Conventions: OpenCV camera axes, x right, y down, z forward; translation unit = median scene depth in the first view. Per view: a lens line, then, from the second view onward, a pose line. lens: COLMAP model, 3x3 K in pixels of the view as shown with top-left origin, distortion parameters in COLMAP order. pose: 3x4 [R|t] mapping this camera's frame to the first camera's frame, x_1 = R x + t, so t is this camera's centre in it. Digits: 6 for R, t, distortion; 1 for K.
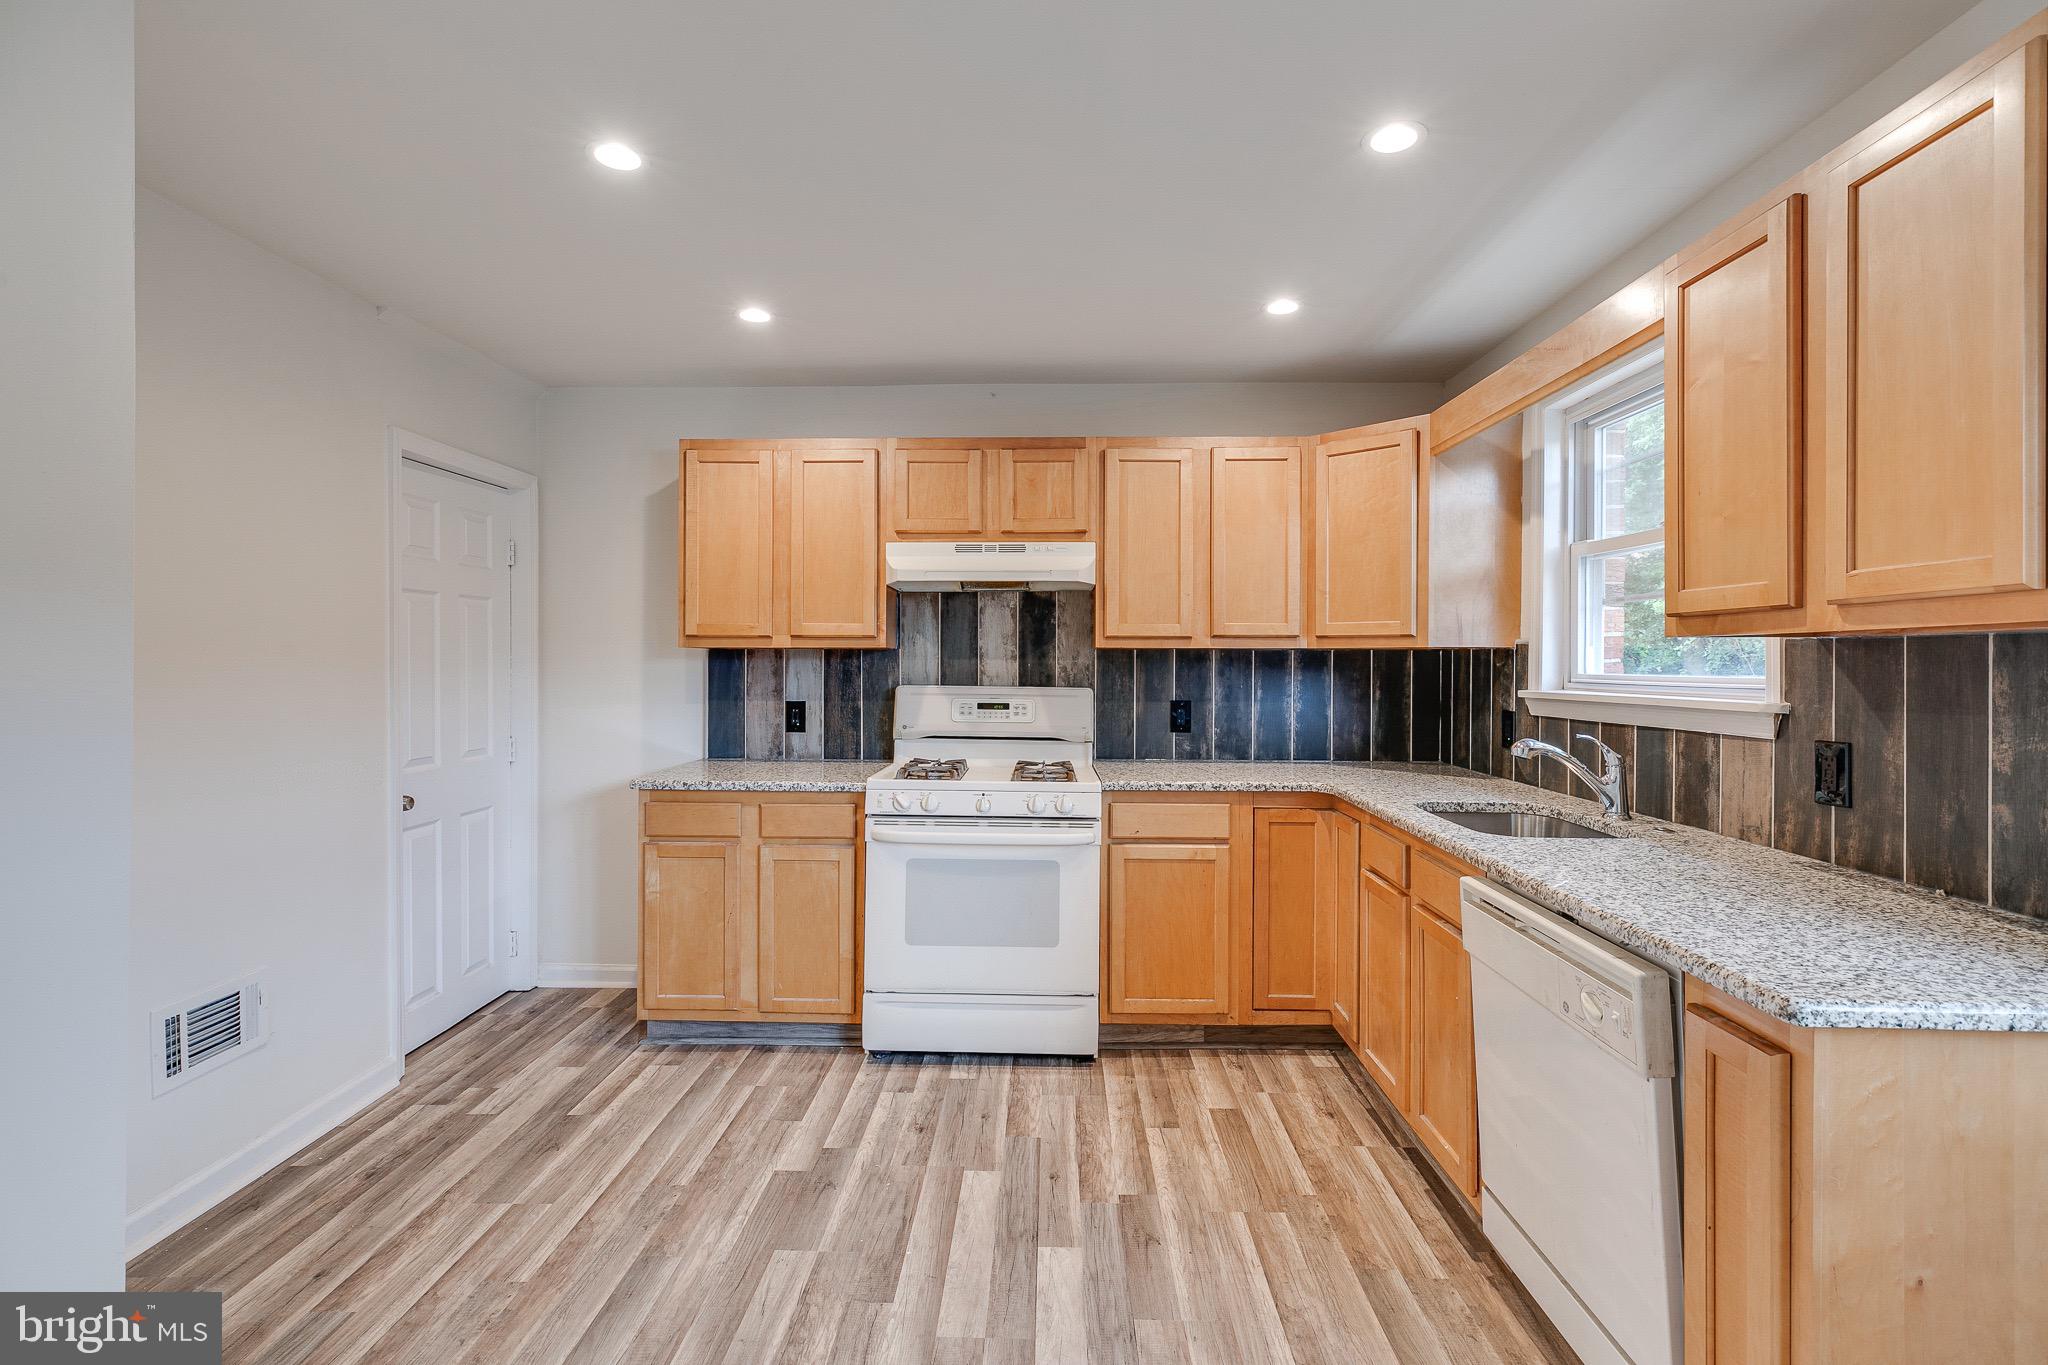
lens RADIAL K [[930.0, 0, 1028.2], [0, 930.0, 662.0], [0, 0, 1]] dist [0.003253, 0.001299]
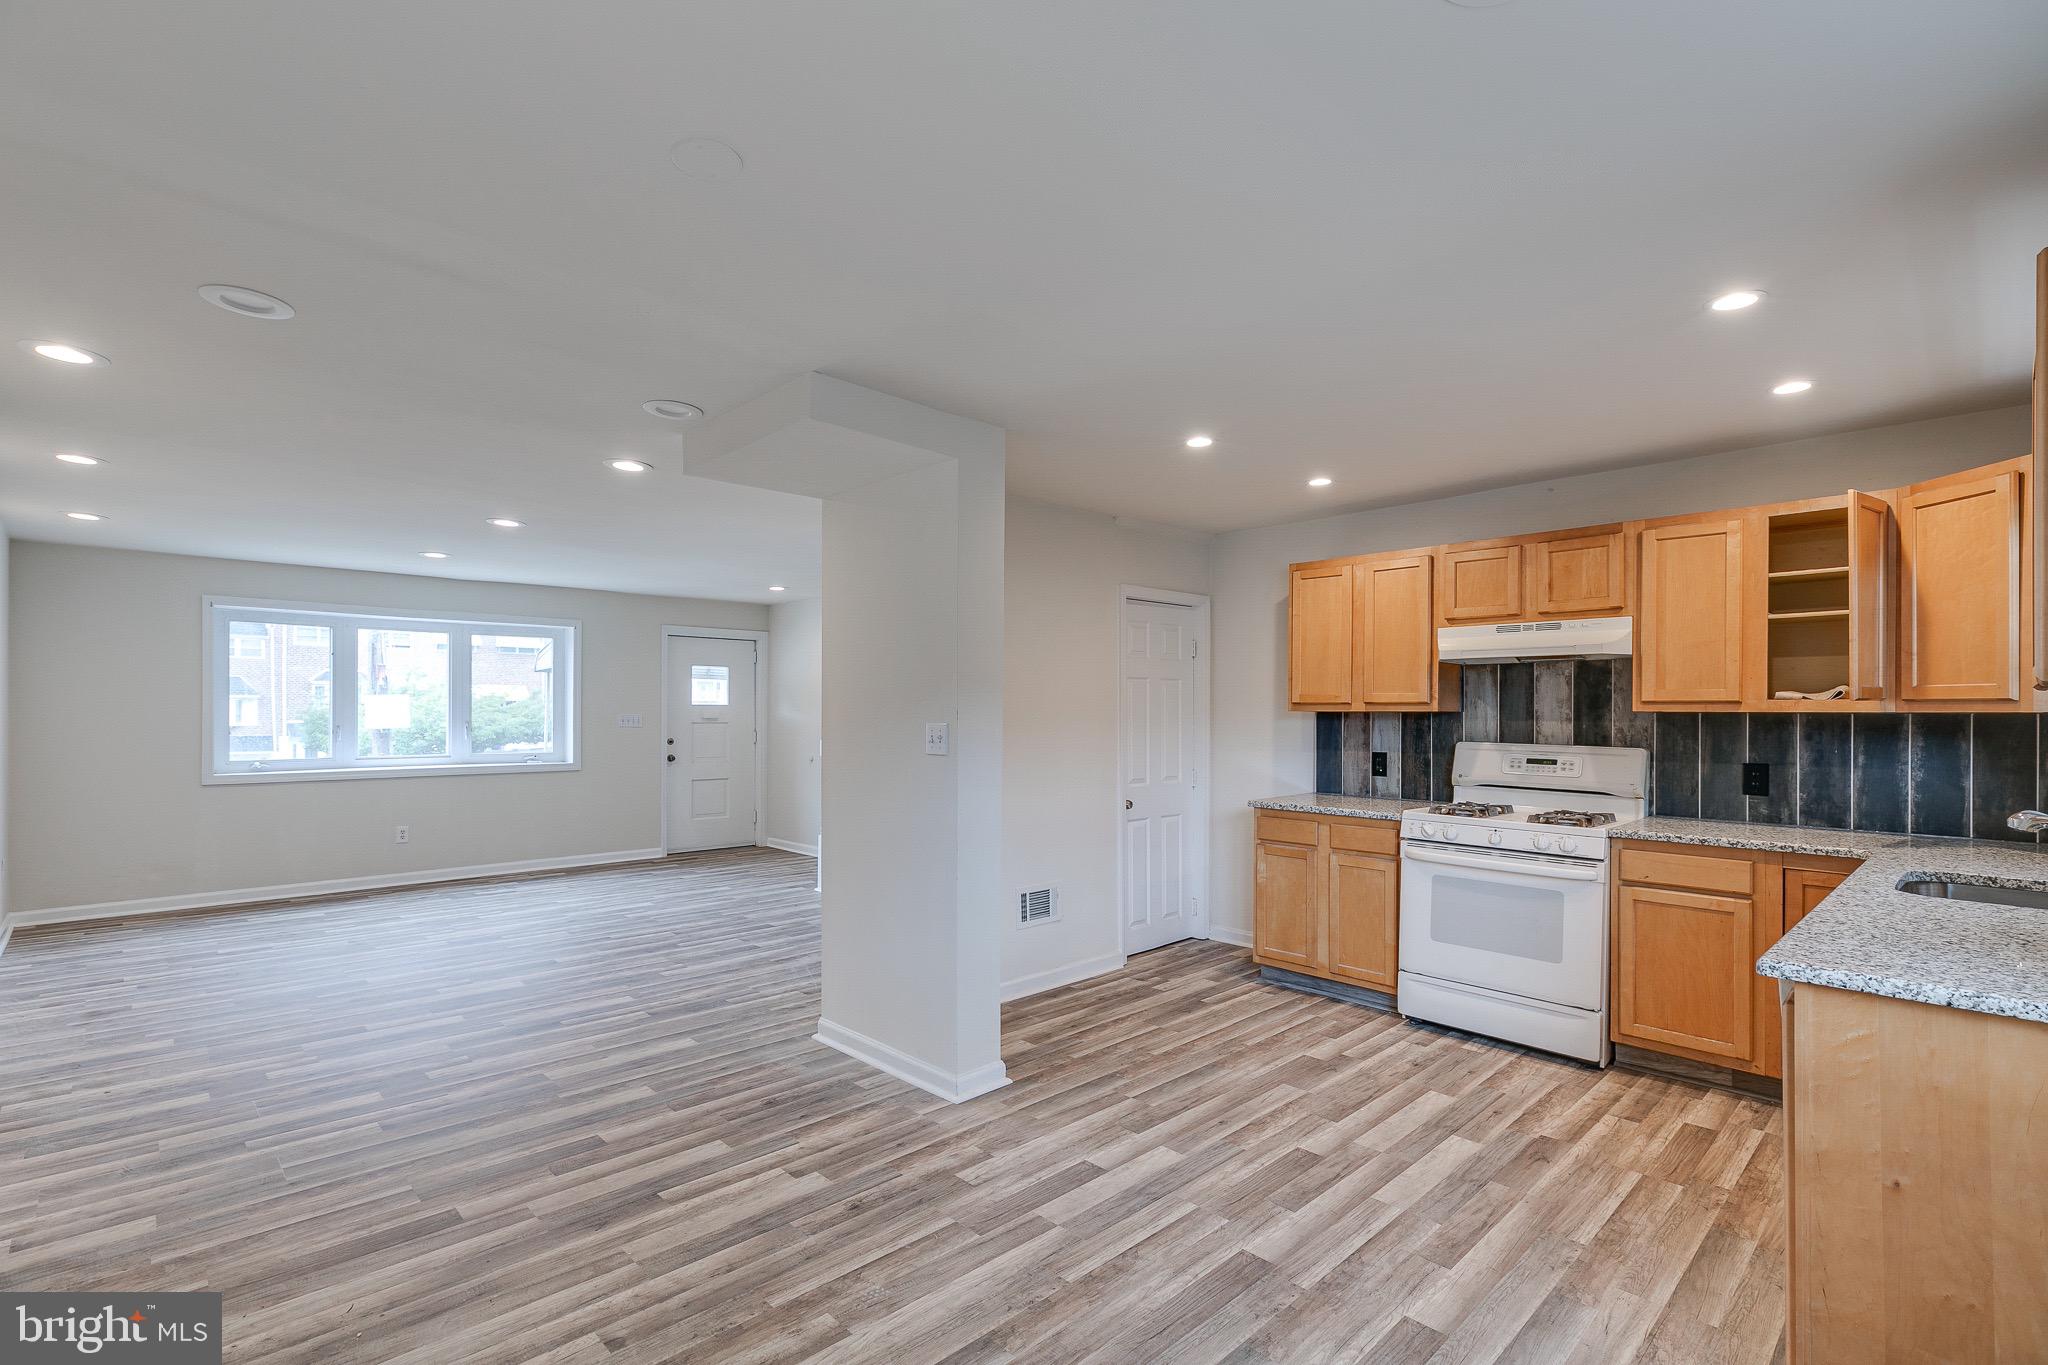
lens RADIAL K [[930.0, 0, 1009.6], [0, 930.0, 715.0], [0, 0, 1]] dist [0.003253, 0.001299]
pose [[0.703806, 0.002322, -0.710389, 0.399617], [-0.002905, 0.999996, 0.000391, -0.011394], [0.710387, 0.001789, 0.703809, -0.359482]]
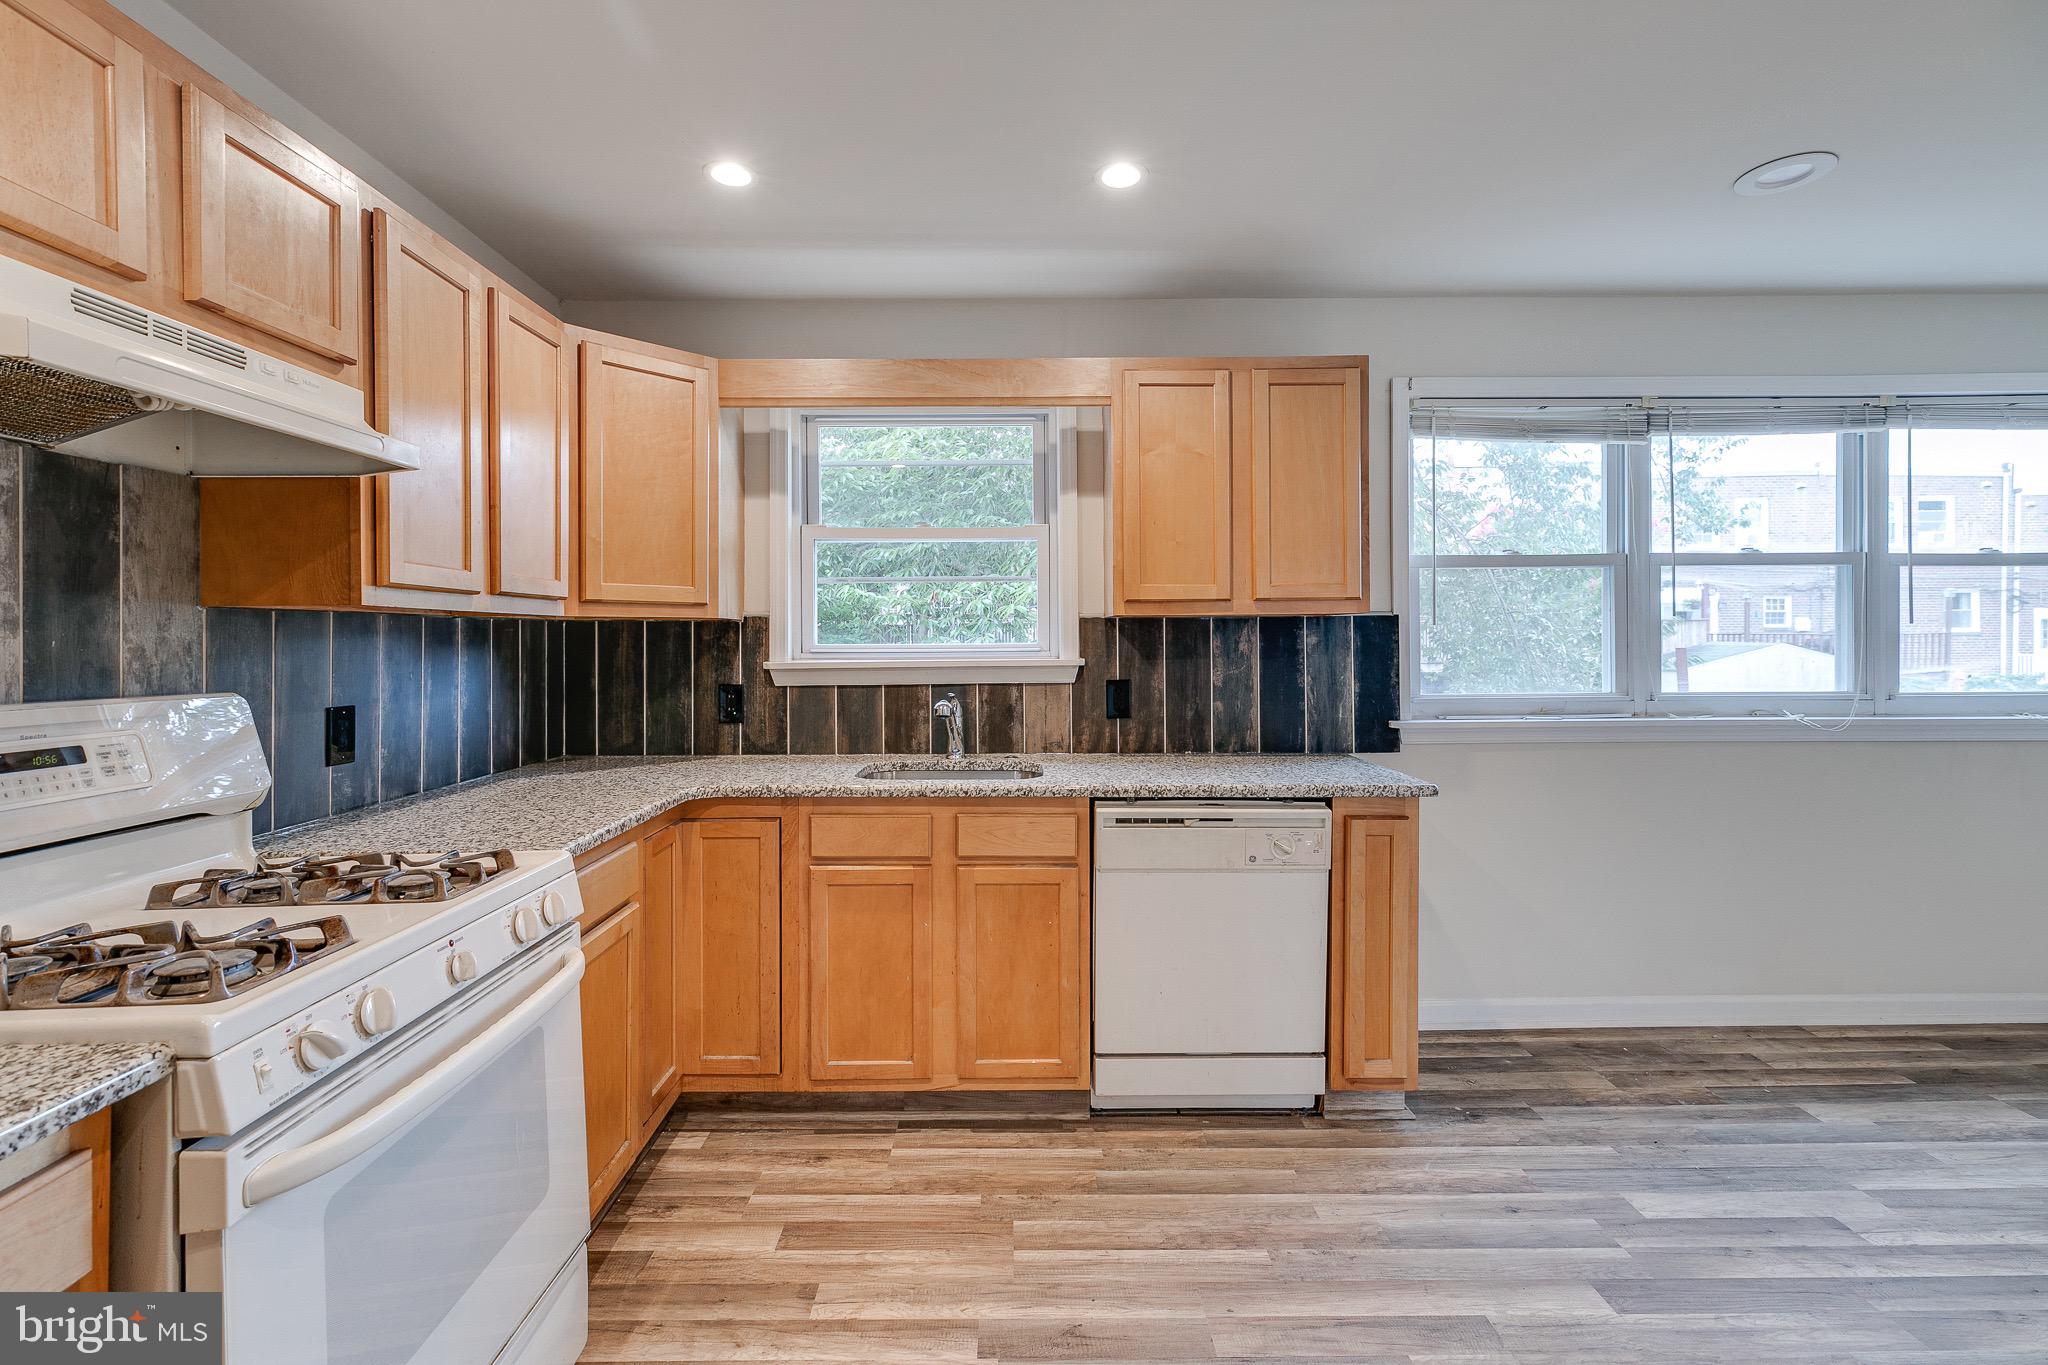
lens RADIAL K [[930.0, 0, 1013.5], [0, 930.0, 634.8], [0, 0, 1]] dist [0.003253, 0.001299]
pose [[-0.032623, 0.001299, 0.999467, -0.510163], [0.006319, 0.999979, -0.001094, 0.003184], [-0.999448, 0.006280, -0.032631, 0.794651]]
